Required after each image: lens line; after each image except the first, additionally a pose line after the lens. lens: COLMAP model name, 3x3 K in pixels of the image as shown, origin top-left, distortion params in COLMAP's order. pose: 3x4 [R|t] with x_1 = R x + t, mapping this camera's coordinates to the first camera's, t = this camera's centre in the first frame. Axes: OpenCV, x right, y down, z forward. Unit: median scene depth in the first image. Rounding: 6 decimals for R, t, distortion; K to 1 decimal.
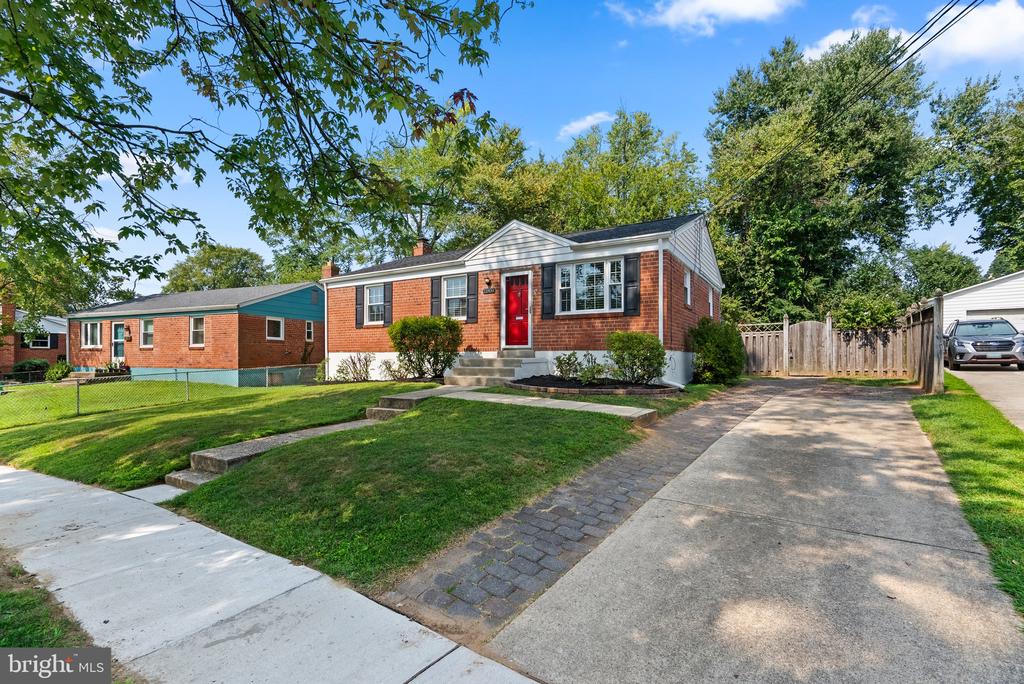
lens RADIAL K [[461.6, 0, 514.2], [0, 461.6, 347.4], [0, 0, 1]] dist [-0.002108, -0.000018]
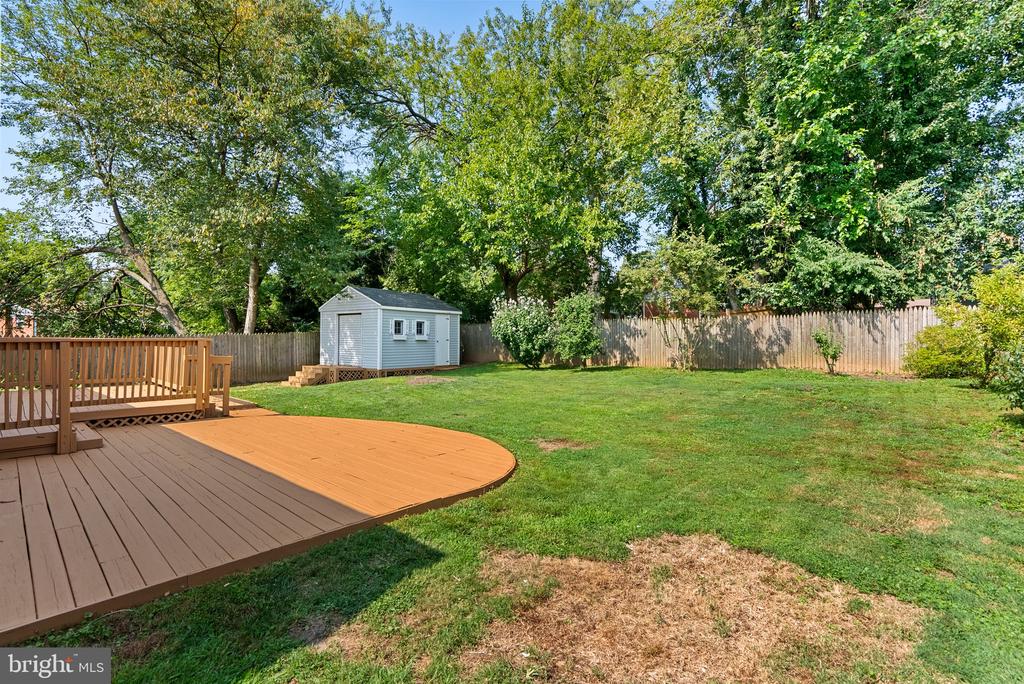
lens RADIAL K [[461.6, 0, 511.5], [0, 461.6, 337.1], [0, 0, 1]] dist [-0.002108, -0.000018]
pose [[0.989545, 0.016955, -0.143222, 0.355586], [-0.018472, 0.999786, -0.009268, -0.001966], [0.143034, 0.011817, 0.989647, 0.528296]]
